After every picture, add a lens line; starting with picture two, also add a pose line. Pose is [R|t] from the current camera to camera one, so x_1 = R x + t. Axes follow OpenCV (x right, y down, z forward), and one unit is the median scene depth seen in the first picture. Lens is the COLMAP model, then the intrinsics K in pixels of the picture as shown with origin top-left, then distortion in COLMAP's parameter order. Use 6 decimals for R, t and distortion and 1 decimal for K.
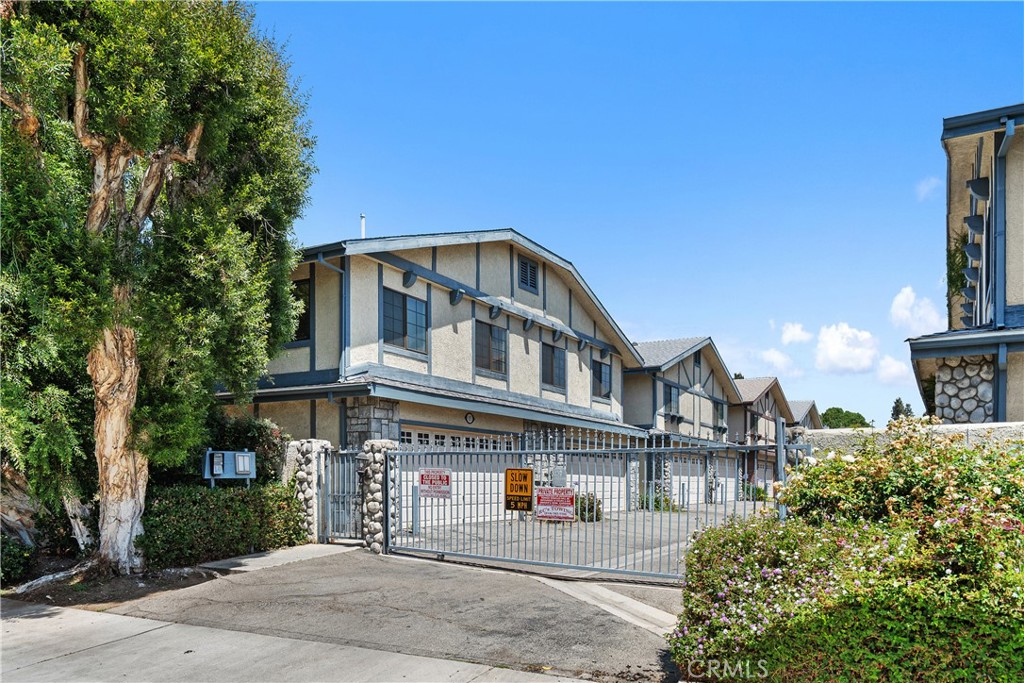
lens RADIAL K [[685.5, 0, 512.0], [0, 685.5, 341.5], [0, 0, 1]] dist [0.007218, 0.001596]
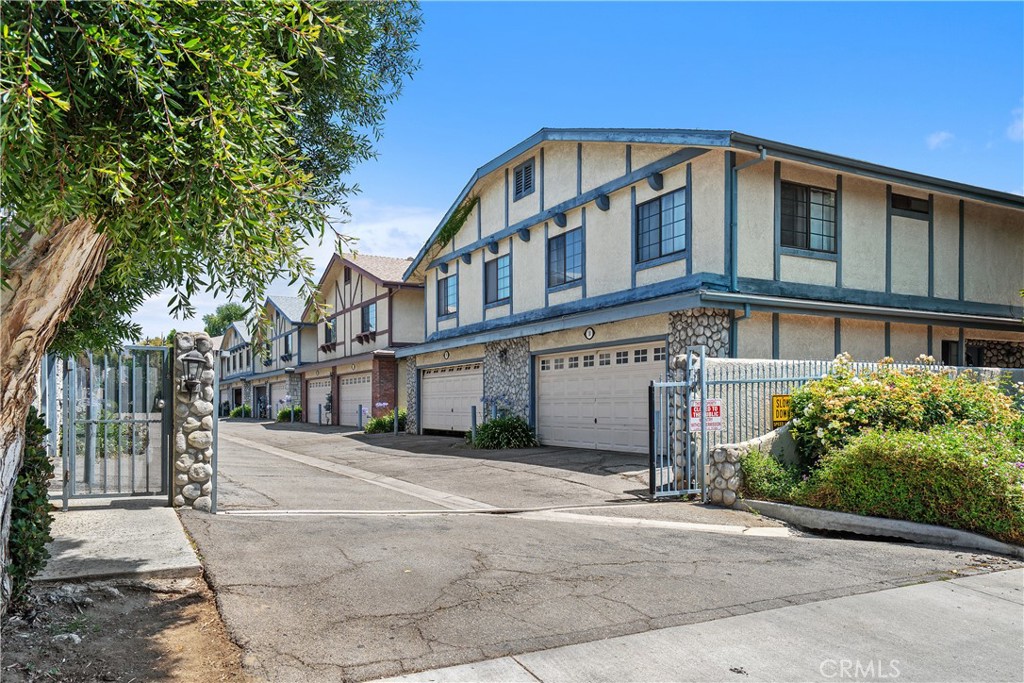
lens RADIAL K [[769.9, 0, 512.0], [0, 769.9, 341.5], [0, 0, 1]] dist [0.029931, -0.000277]
pose [[0.503693, 0.058609, 0.861892, -0.842001], [-0.194938, 0.979674, 0.047304, 0.091667], [-0.841601, -0.191842, 0.504880, 0.568952]]
